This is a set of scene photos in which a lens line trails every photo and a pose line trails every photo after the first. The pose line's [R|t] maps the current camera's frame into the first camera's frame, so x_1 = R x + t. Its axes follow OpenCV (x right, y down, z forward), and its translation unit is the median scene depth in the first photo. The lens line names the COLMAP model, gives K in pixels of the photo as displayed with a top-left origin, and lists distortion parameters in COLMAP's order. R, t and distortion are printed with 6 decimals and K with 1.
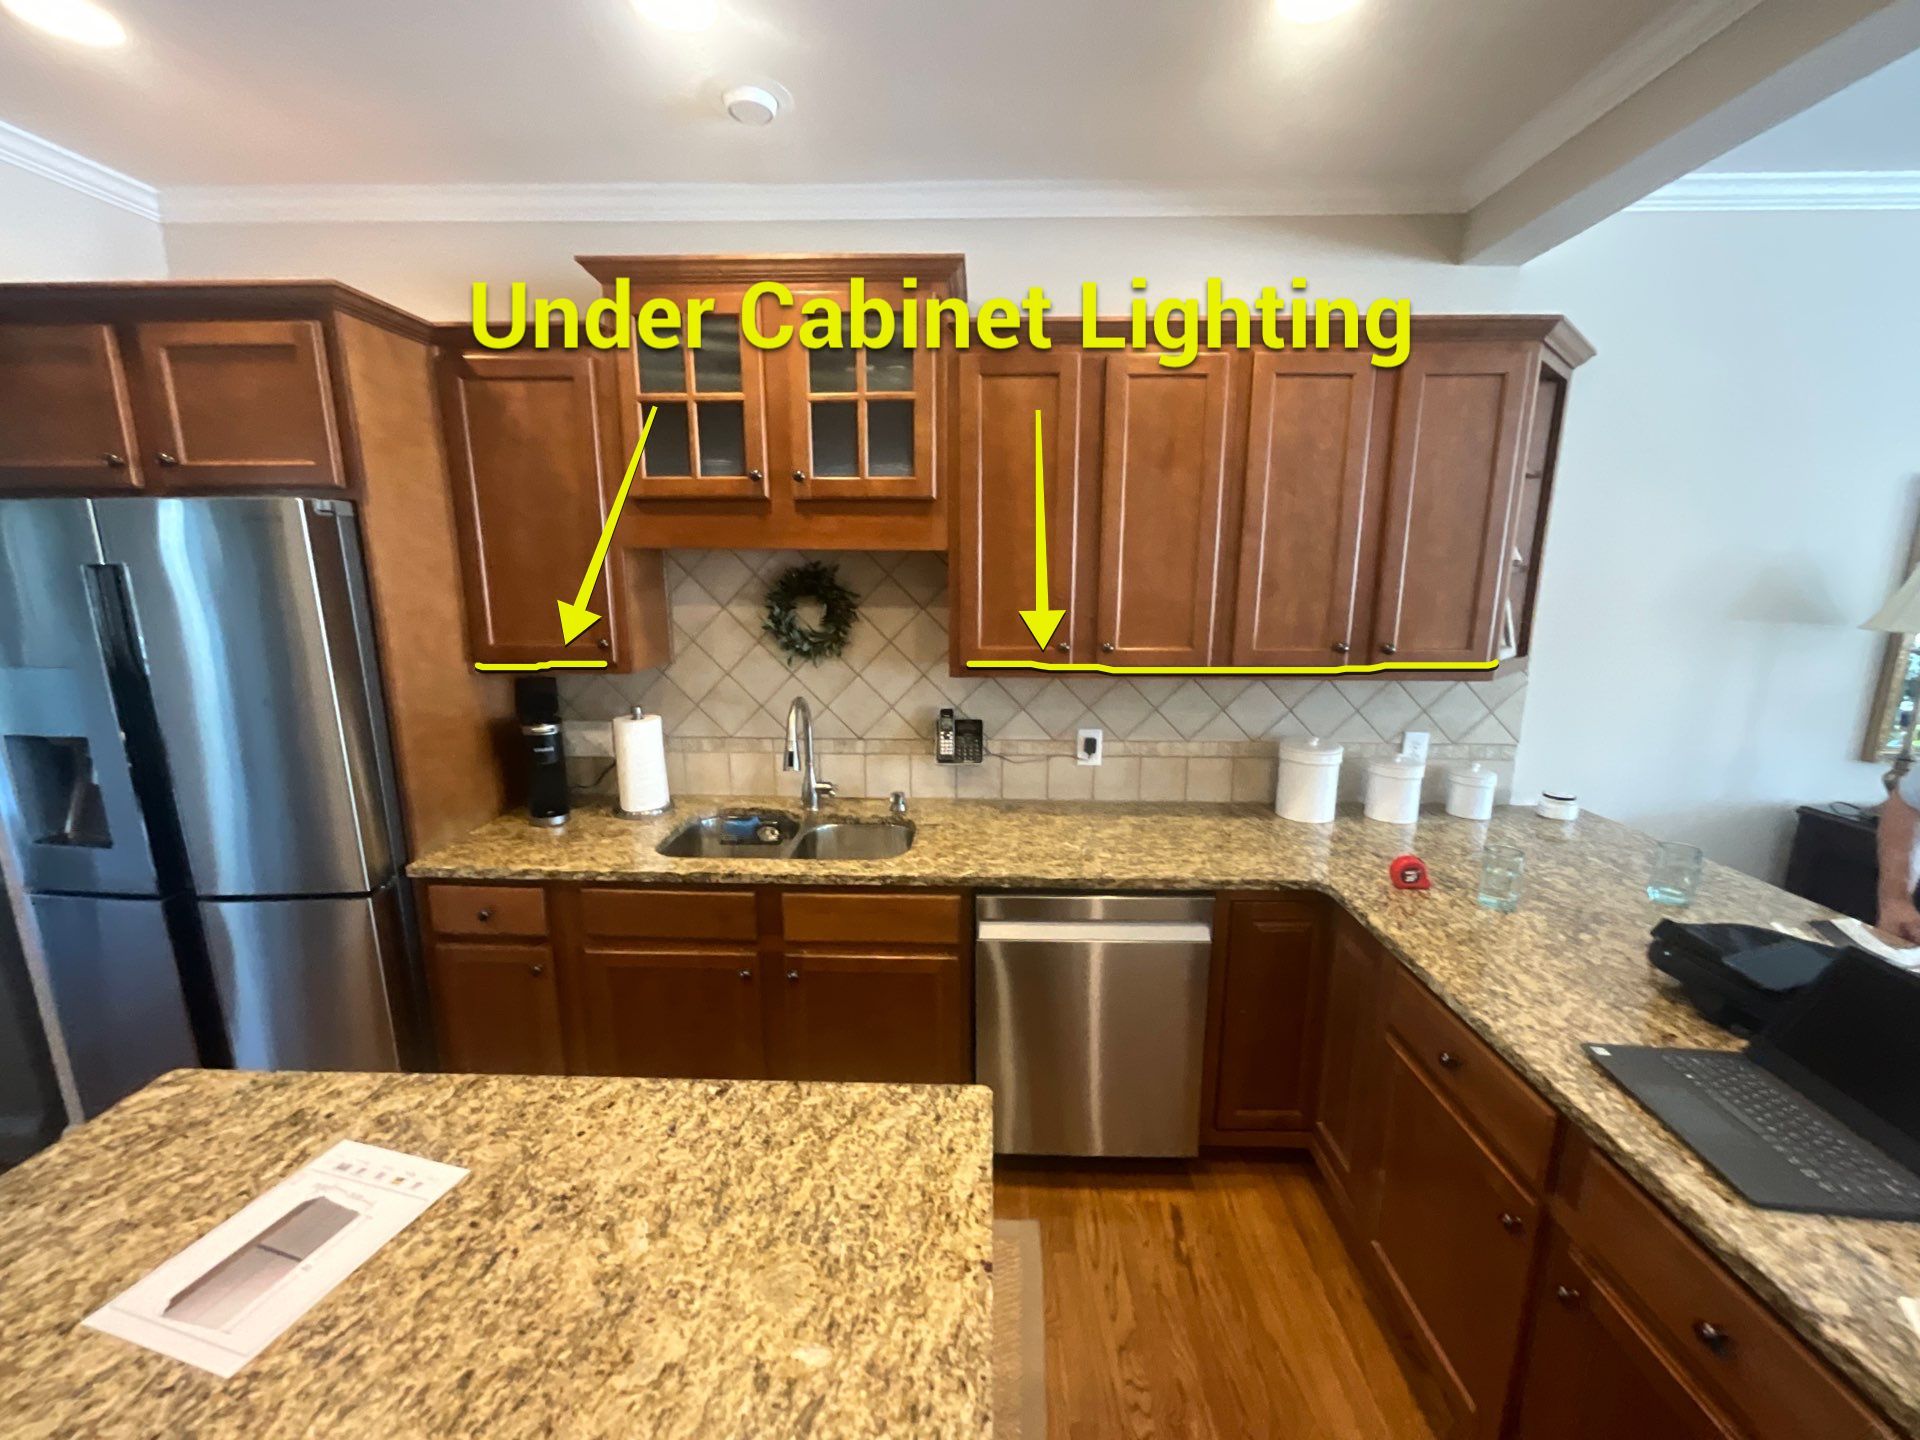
lens RADIAL K [[764.1, 0, 955.3], [0, 764.1, 716.9], [0, 0, 1]] dist [-0.002191, -0.000873]
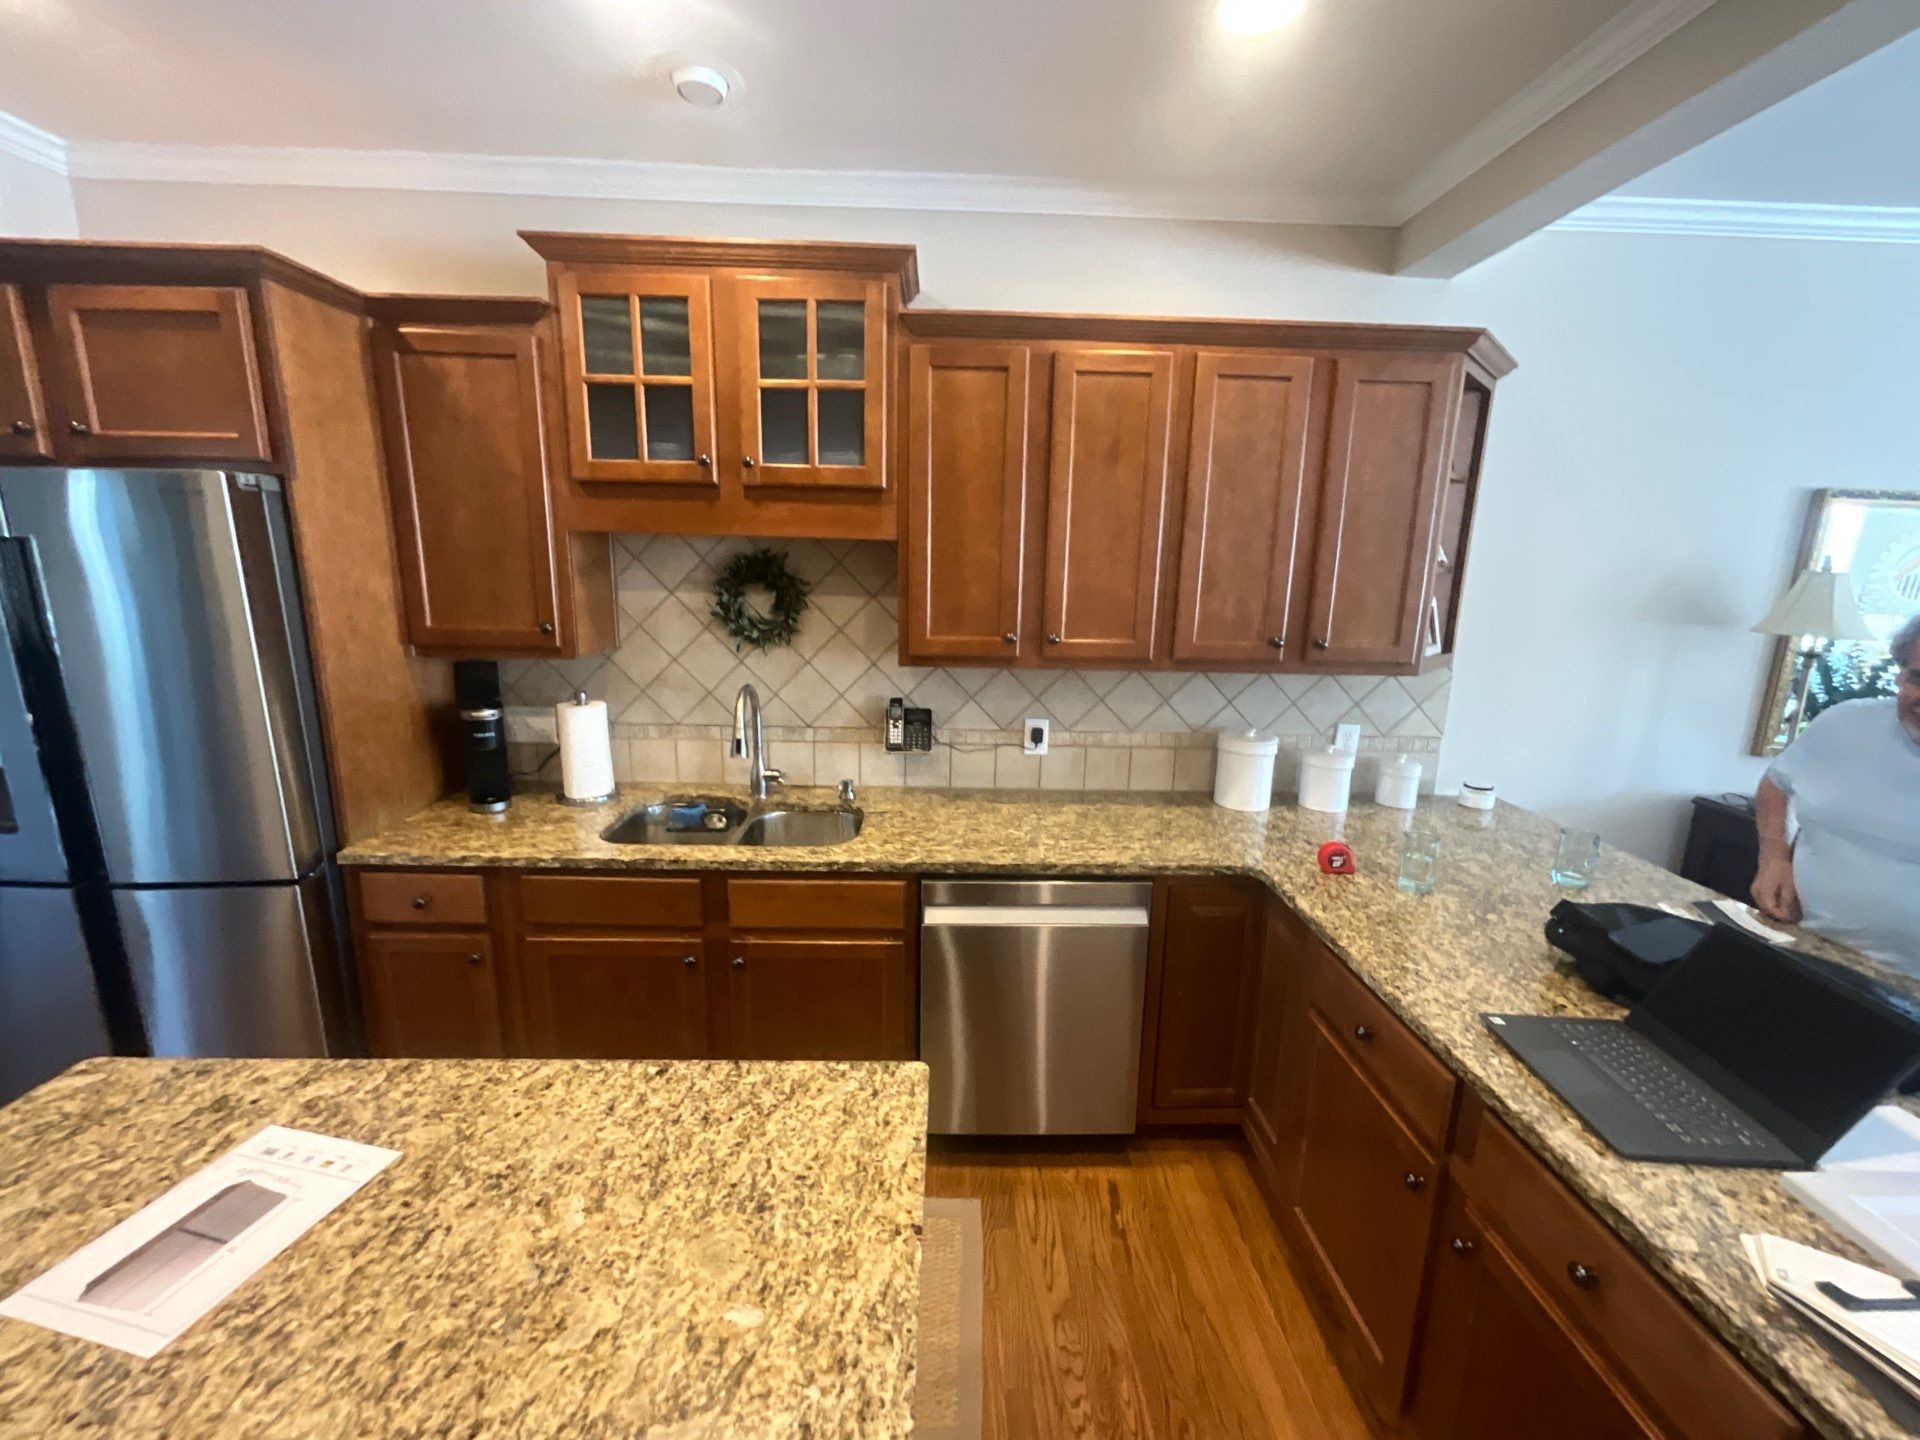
lens RADIAL K [[764.1, 0, 951.8], [0, 764.1, 714.5], [0, 0, 1]] dist [-0.002191, -0.000873]
pose [[0.998484, 0.008915, 0.054322, 0.013023], [-0.009395, 0.999919, 0.008586, 0.003982], [-0.054241, -0.009084, 0.998487, -0.017819]]
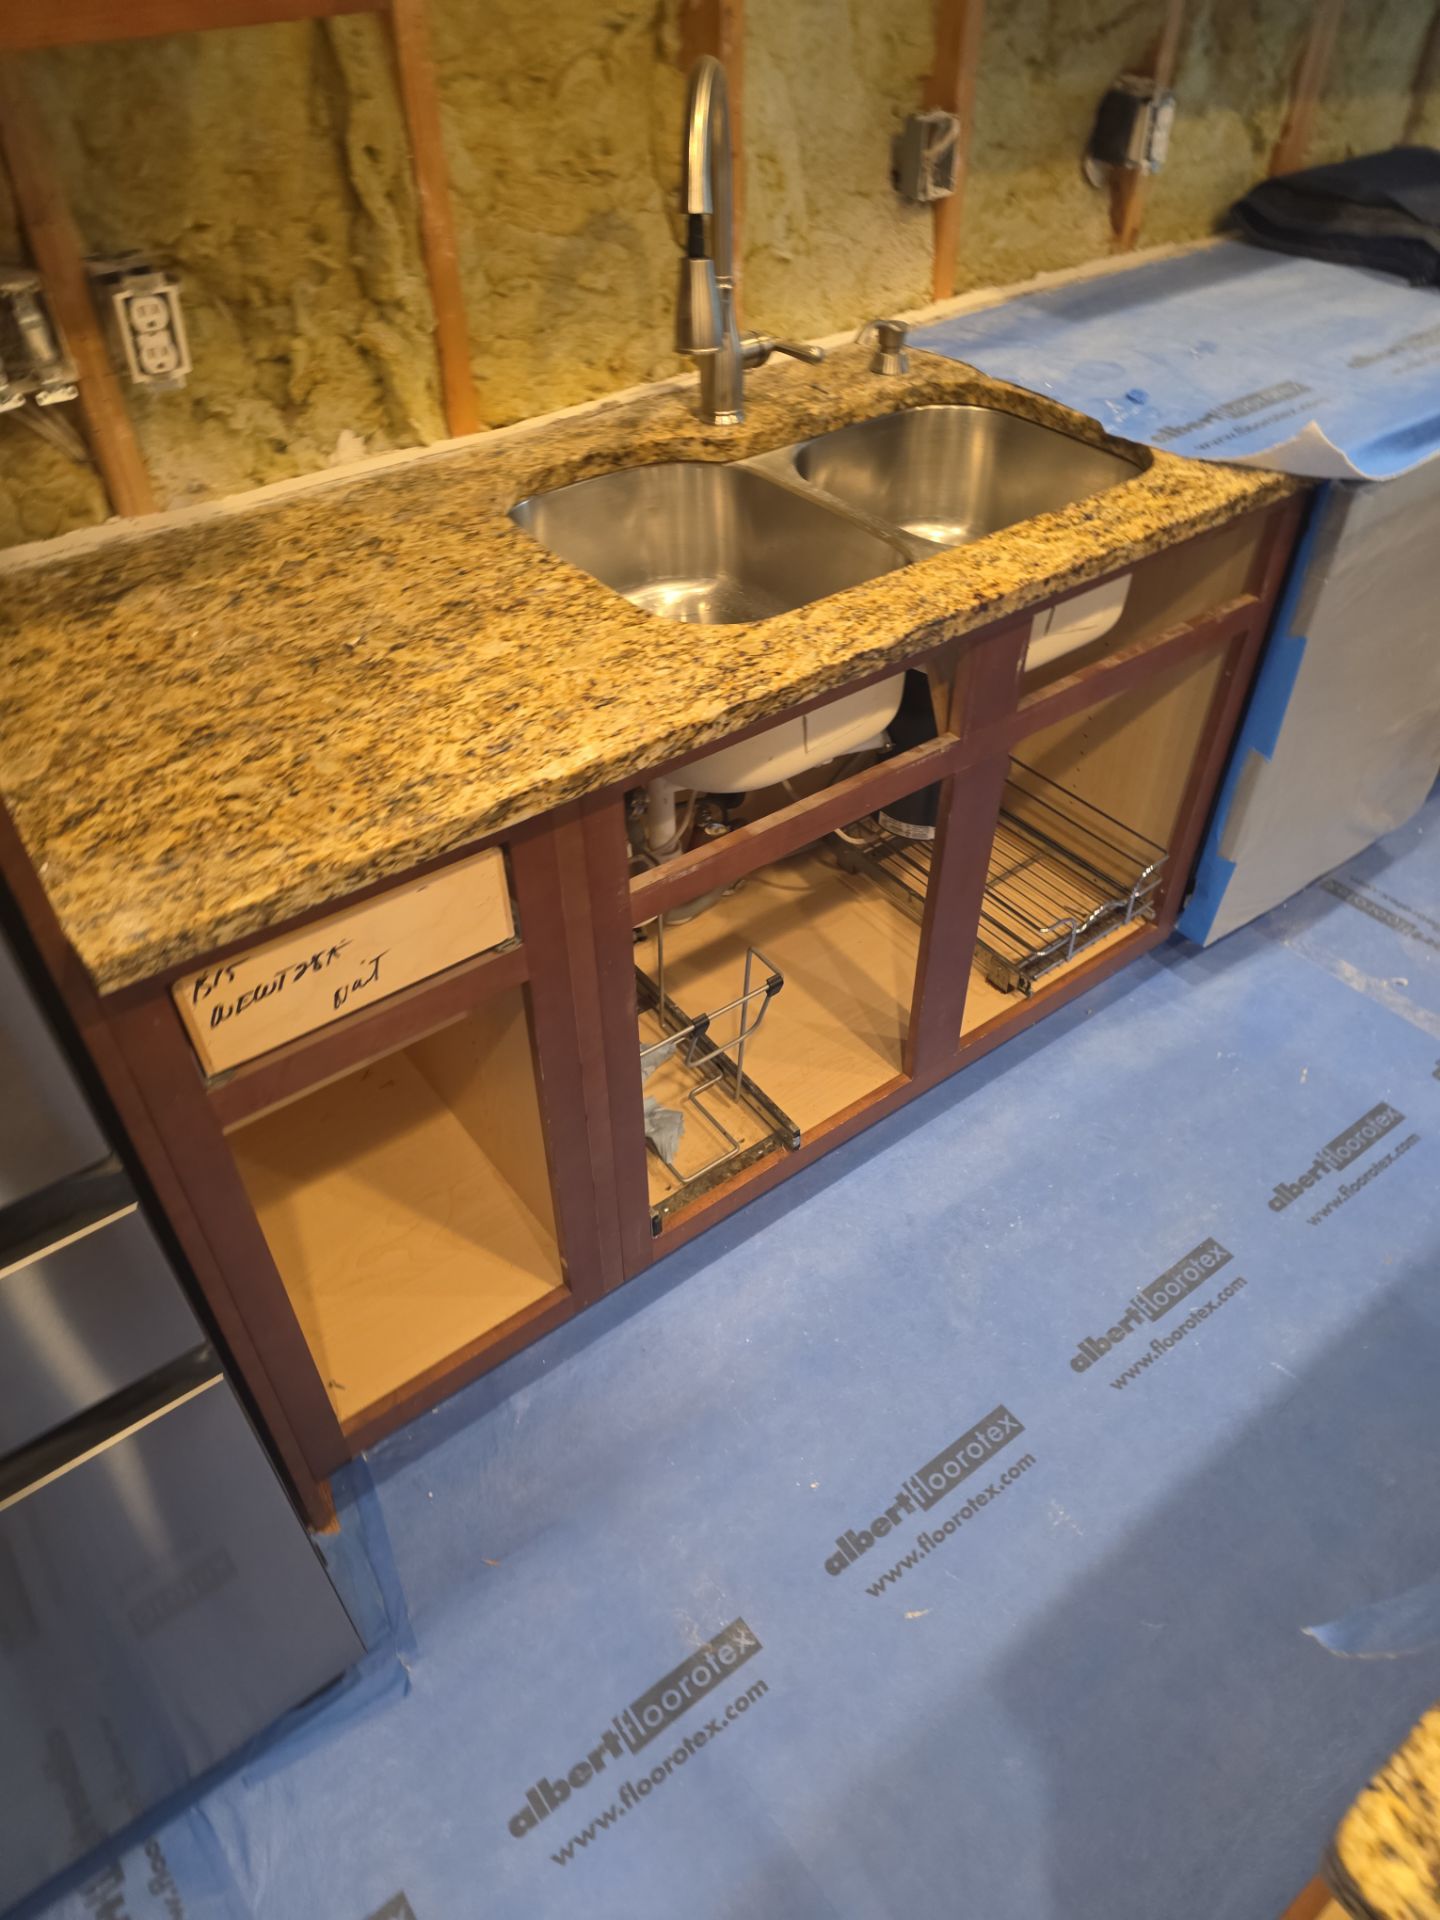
lens RADIAL K [[1279.8, 0, 723.9], [0, 1279.8, 956.5], [0, 0, 1]] dist [0.053284, -0.052114]
pose [[0.773959, -0.432595, 0.462438, -0.972580], [0.131281, 0.824027, 0.551130, -0.025177], [-0.619477, -0.365843, 0.694555, 0.725194]]
